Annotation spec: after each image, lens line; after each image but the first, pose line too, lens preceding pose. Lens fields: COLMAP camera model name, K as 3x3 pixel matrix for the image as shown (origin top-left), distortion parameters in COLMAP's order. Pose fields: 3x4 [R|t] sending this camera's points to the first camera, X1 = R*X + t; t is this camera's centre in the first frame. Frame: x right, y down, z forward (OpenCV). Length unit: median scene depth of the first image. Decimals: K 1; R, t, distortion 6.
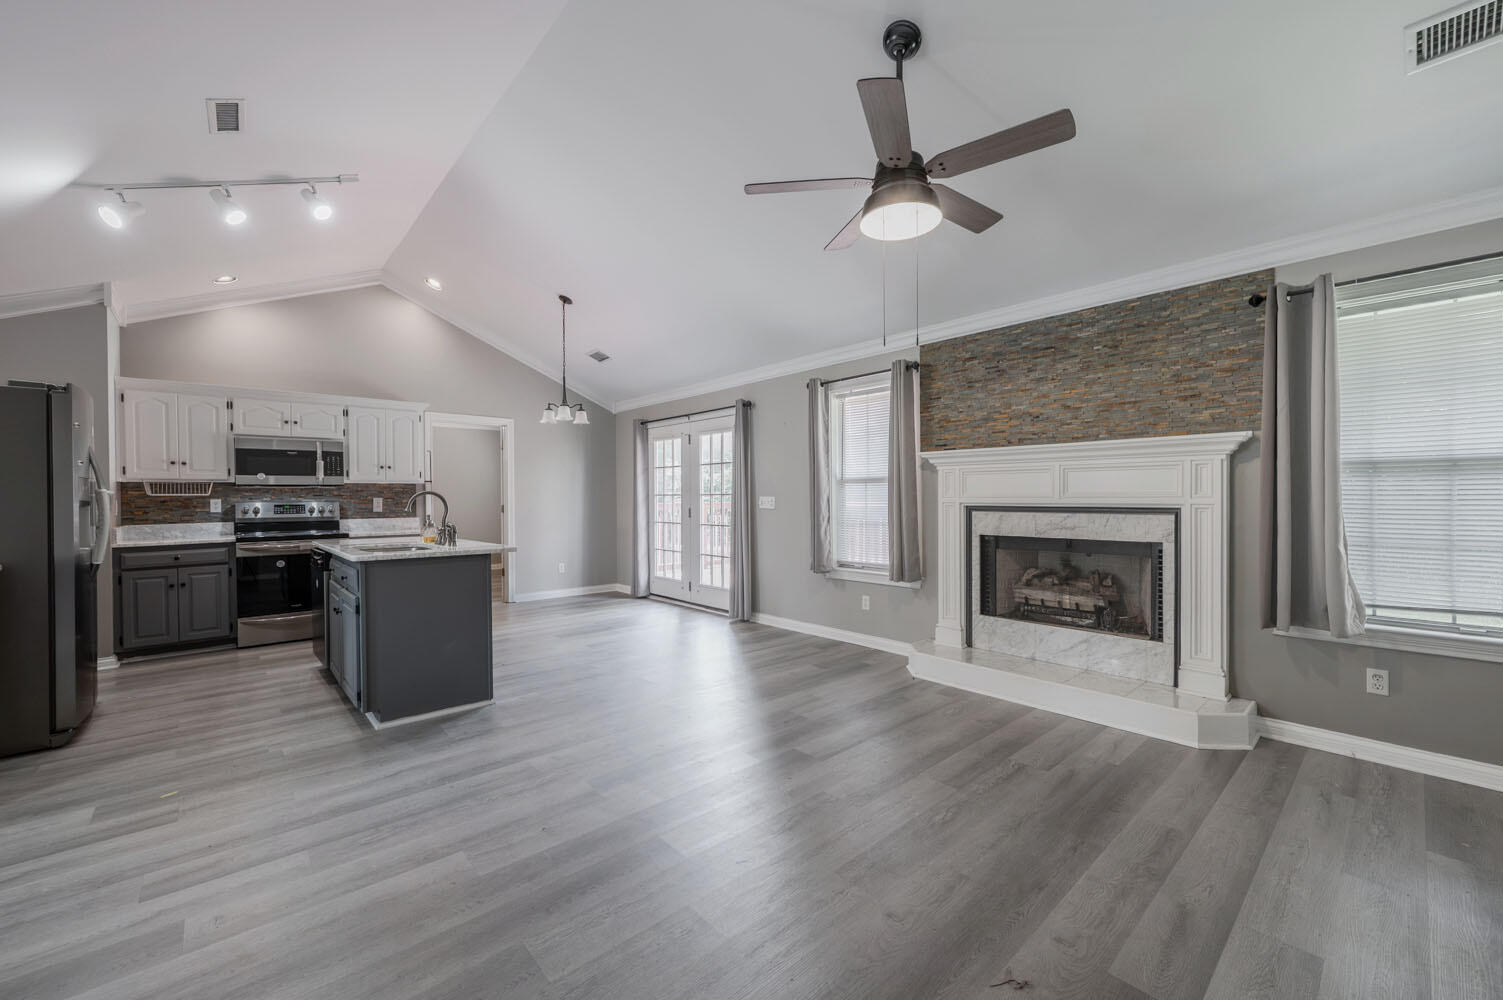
lens RADIAL K [[599.2, 0, 750.5], [0, 599.2, 502.8], [0, 0, 1]] dist [0.001034, 0.000016]
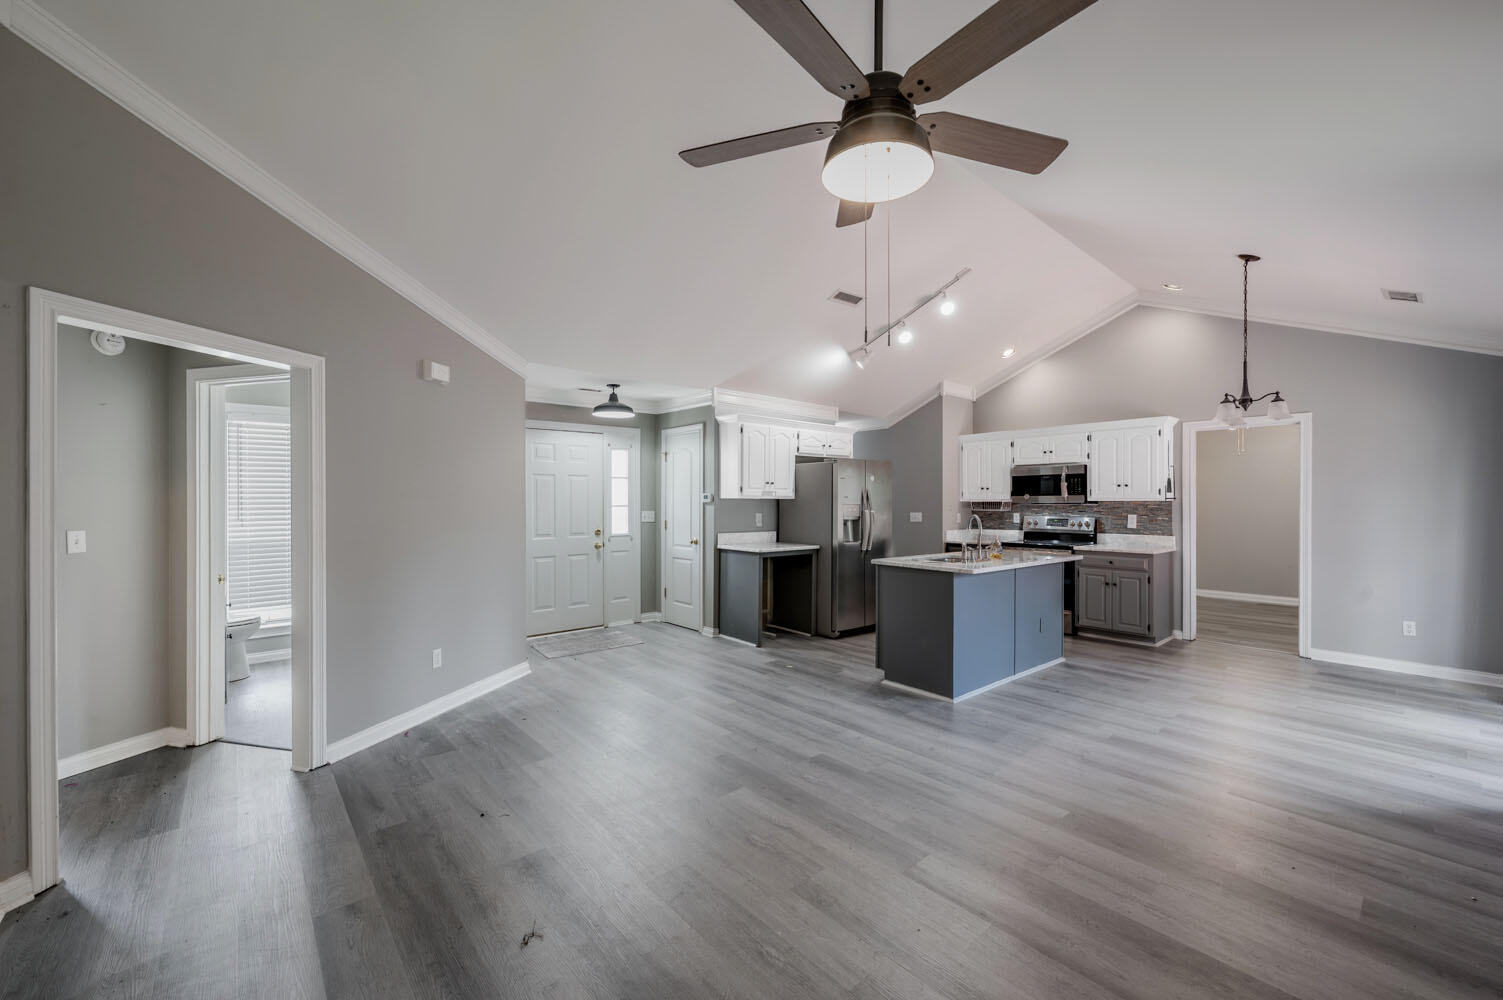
lens RADIAL K [[599.2, 0, 750.3], [0, 599.2, 499.0], [0, 0, 1]] dist [0.001034, 0.000016]
pose [[-0.024112, 0.001684, -0.999708, 0.482280], [-0.008908, 0.999959, 0.001900, -0.035636], [0.999670, 0.008951, -0.024096, 0.425845]]
